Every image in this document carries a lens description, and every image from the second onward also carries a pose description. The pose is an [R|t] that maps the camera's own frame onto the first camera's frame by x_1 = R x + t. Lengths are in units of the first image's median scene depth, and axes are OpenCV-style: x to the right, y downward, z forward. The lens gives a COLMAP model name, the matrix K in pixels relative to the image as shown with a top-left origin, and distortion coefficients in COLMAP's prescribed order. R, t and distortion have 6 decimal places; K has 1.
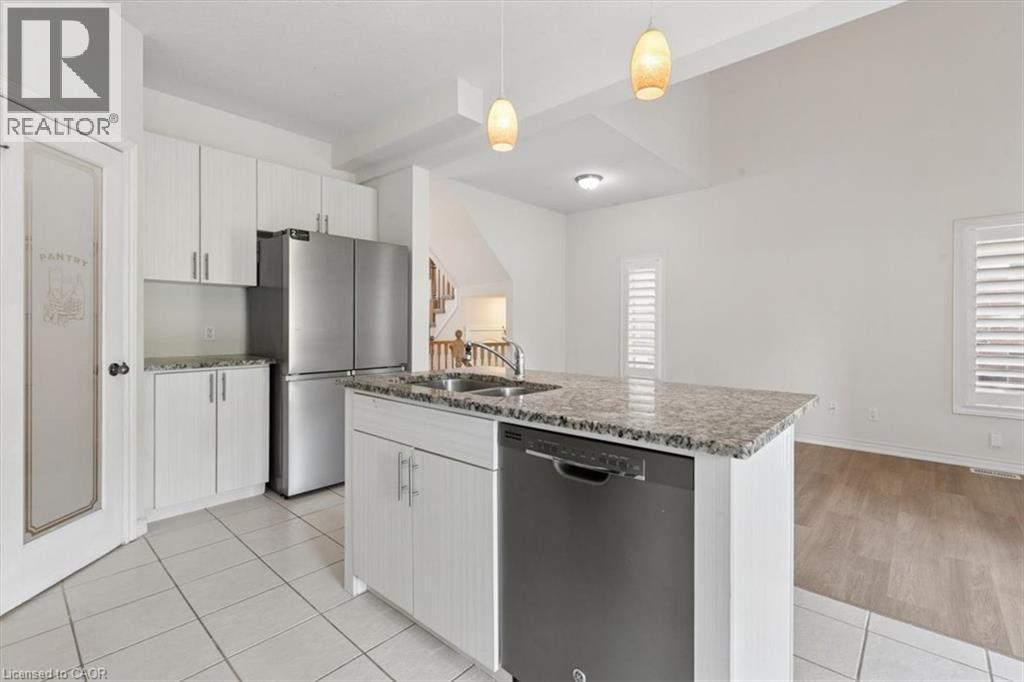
lens RADIAL K [[463.9, 0, 511.0], [0, 463.9, 327.6], [0, 0, 1]] dist [-0.000741, 0.000321]
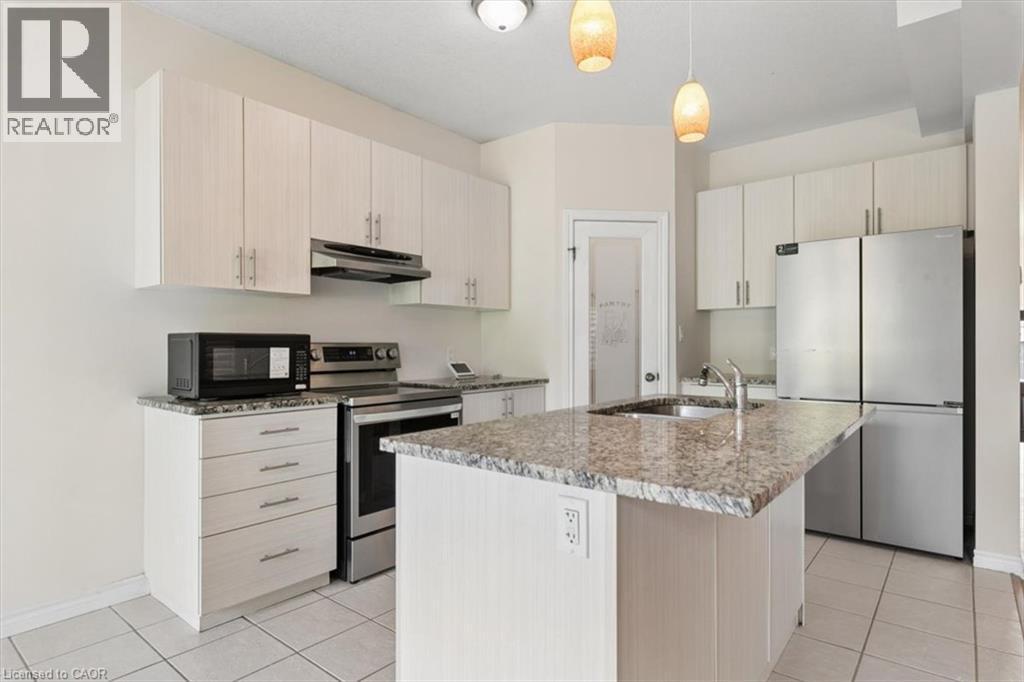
lens RADIAL K [[555.9, 0, 512.8], [0, 555.9, 342.6], [0, 0, 1]] dist [0.000263, -0.000160]
pose [[0.034854, -0.008101, -0.999360, 0.636281], [-0.004148, 0.999957, -0.008251, -0.000112], [0.999384, 0.004433, 0.034819, 0.398523]]
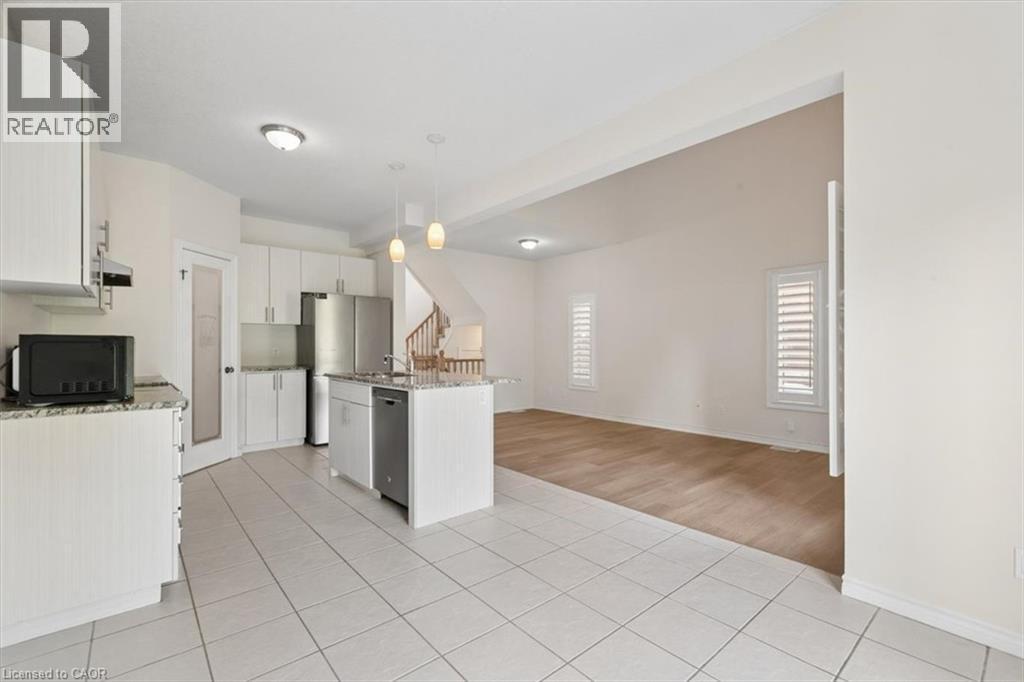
lens RADIAL K [[463.9, 0, 512.2], [0, 463.9, 345.2], [0, 0, 1]] dist [-0.000741, 0.000321]
pose [[0.989887, -0.006741, -0.141700, 0.498401], [0.005723, 0.999955, -0.007592, 0.003760], [0.141744, 0.006704, 0.989881, -0.623224]]
